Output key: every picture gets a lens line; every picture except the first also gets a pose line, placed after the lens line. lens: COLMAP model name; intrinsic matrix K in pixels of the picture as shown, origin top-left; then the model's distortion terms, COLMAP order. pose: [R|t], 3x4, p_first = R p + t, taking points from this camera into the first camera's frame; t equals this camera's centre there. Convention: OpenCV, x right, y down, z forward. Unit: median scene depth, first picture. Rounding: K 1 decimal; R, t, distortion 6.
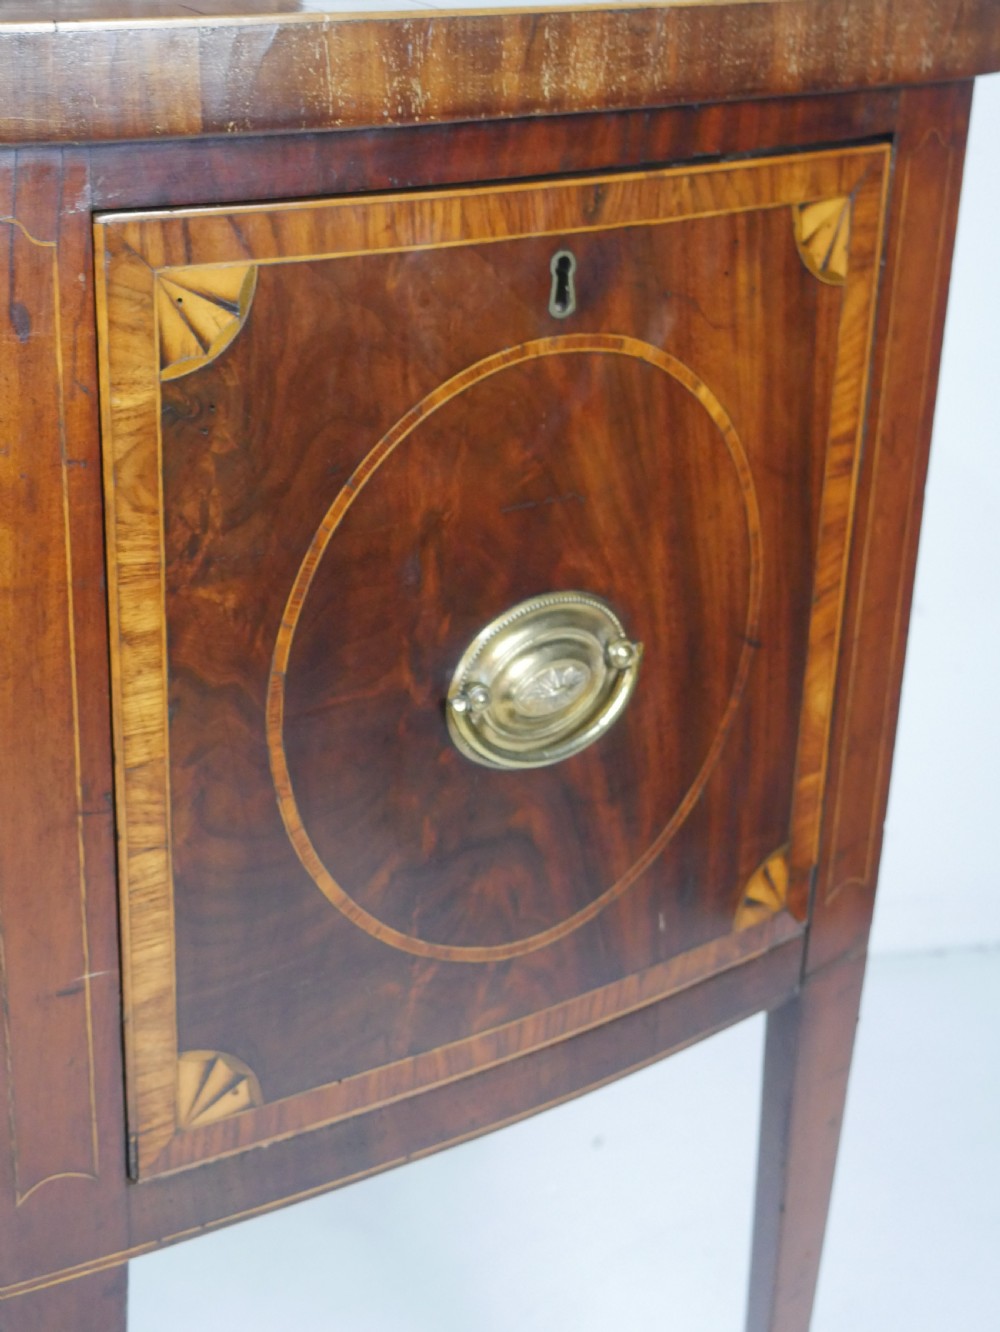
lens RADIAL K [[2012.9, 0, 500.0], [0, 2012.9, 666.0], [0, 0, 1]] dist [0.051300, -0.252108]
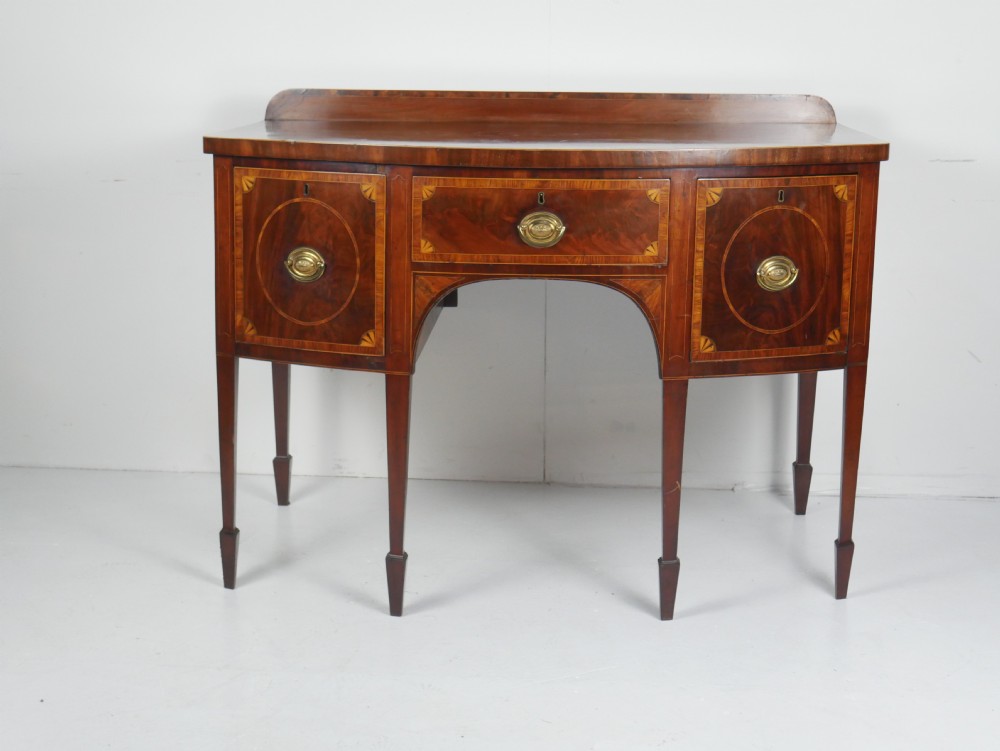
lens RADIAL K [[1511.2, 0, 500.0], [0, 1511.2, 375.5], [0, 0, 1]] dist [0.051300, -0.252108]
pose [[0.945115, 0.043545, -0.323824, 0.630963], [-0.103232, 0.980109, -0.169498, 1.014478], [0.310002, 0.193624, 0.930811, -2.832976]]
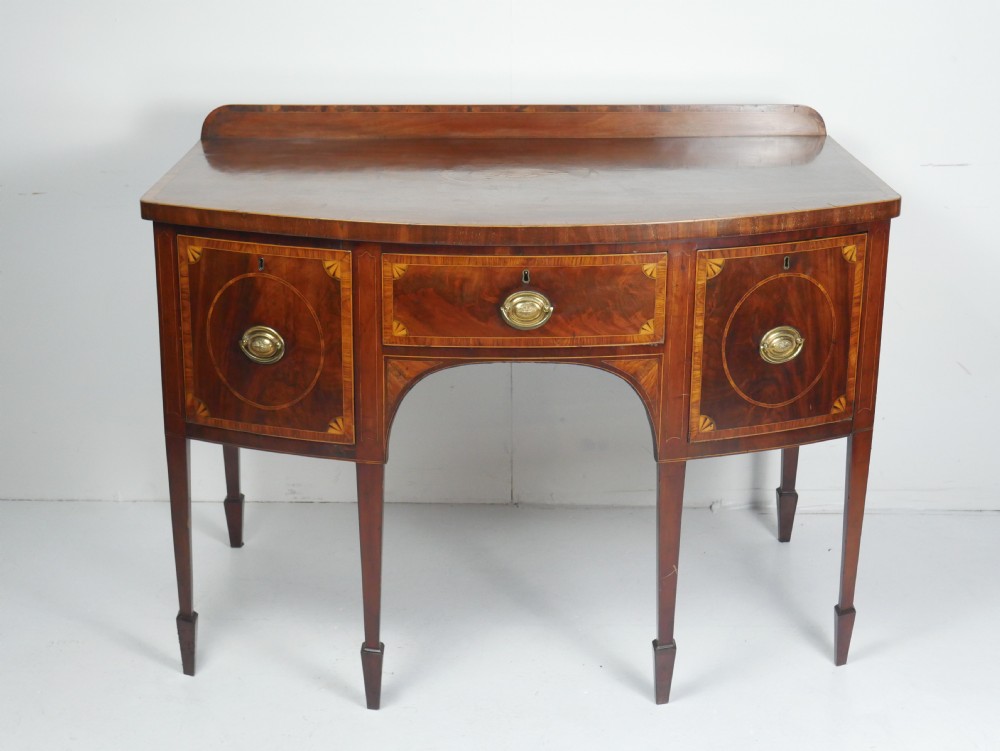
lens RADIAL K [[1511.2, 0, 500.0], [0, 1511.2, 375.5], [0, 0, 1]] dist [0.051300, -0.252108]
pose [[0.963248, 0.051404, -0.263651, 0.333920], [-0.071248, 0.995255, -0.066261, 0.369903], [0.258994, 0.082610, 0.962340, -2.643544]]
